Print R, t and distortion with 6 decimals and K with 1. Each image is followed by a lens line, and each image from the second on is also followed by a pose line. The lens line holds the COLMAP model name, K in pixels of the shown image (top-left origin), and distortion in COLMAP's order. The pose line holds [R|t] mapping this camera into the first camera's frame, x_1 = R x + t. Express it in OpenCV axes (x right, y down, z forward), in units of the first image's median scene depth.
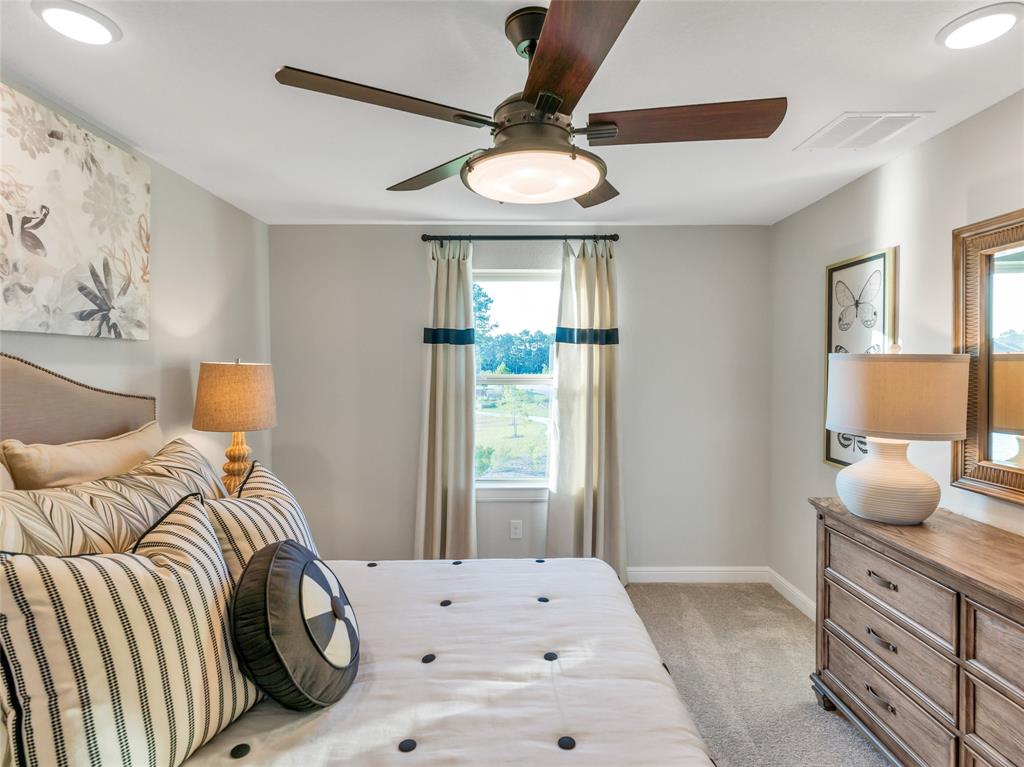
lens RADIAL K [[513.0, 0, 514.2], [0, 513.0, 379.5], [0, 0, 1]] dist [-0.000562, -0.000145]
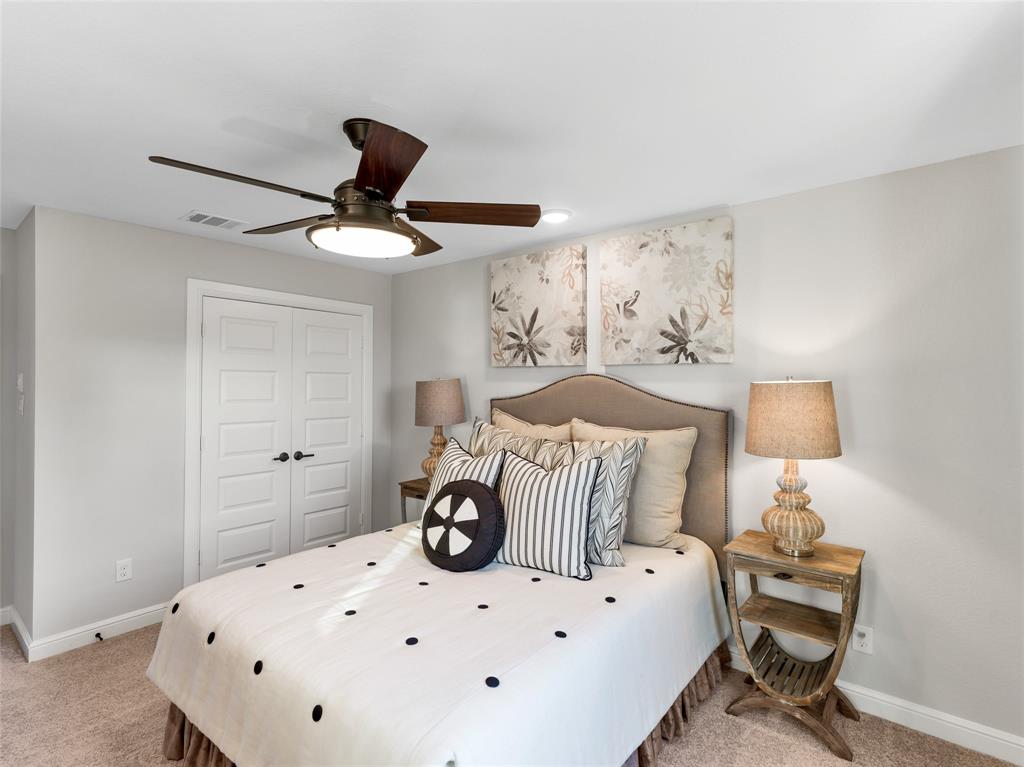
lens RADIAL K [[513.0, 0, 514.2], [0, 513.0, 379.5], [0, 0, 1]] dist [-0.000562, -0.000145]
pose [[-0.636268, -0.011317, -0.771385, 0.577822], [-0.028435, 0.999557, 0.008790, -0.037165], [0.770944, 0.027527, -0.636308, 1.533266]]
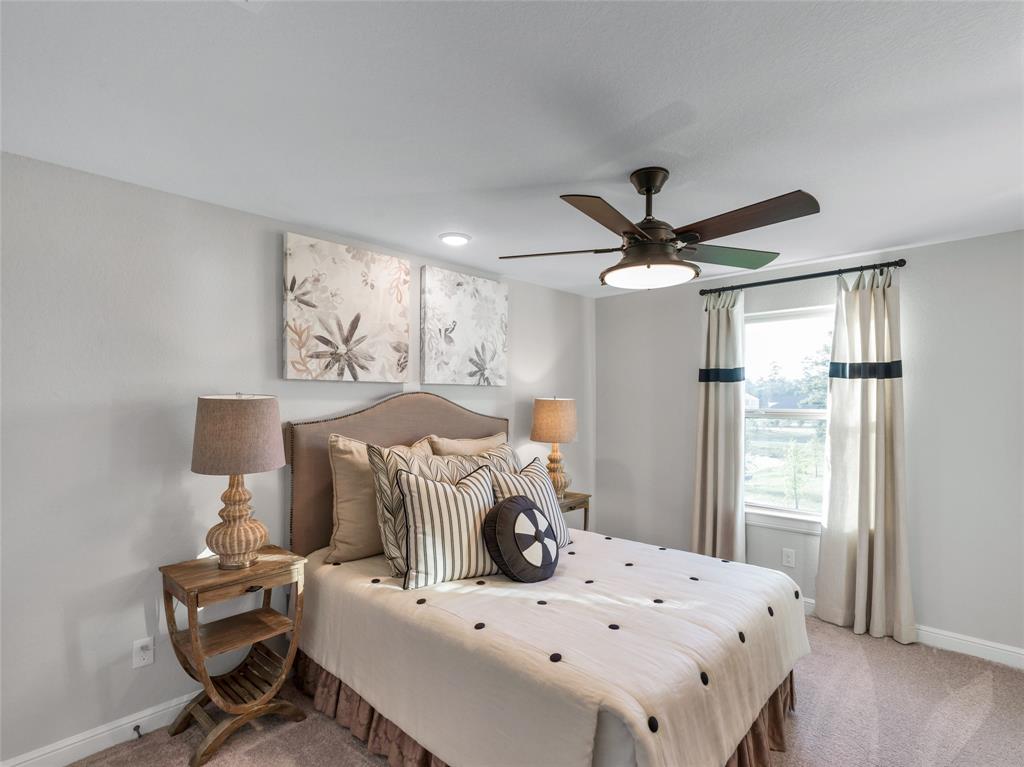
lens RADIAL K [[518.8, 0, 525.6], [0, 518.8, 407.1], [0, 0, 1]] dist [0.002798, 0.000445]
pose [[0.731152, 0.009760, -0.682145, 0.581344], [-0.019107, 0.999798, -0.006176, 0.005050], [0.681947, 0.017550, 0.731191, -0.249213]]
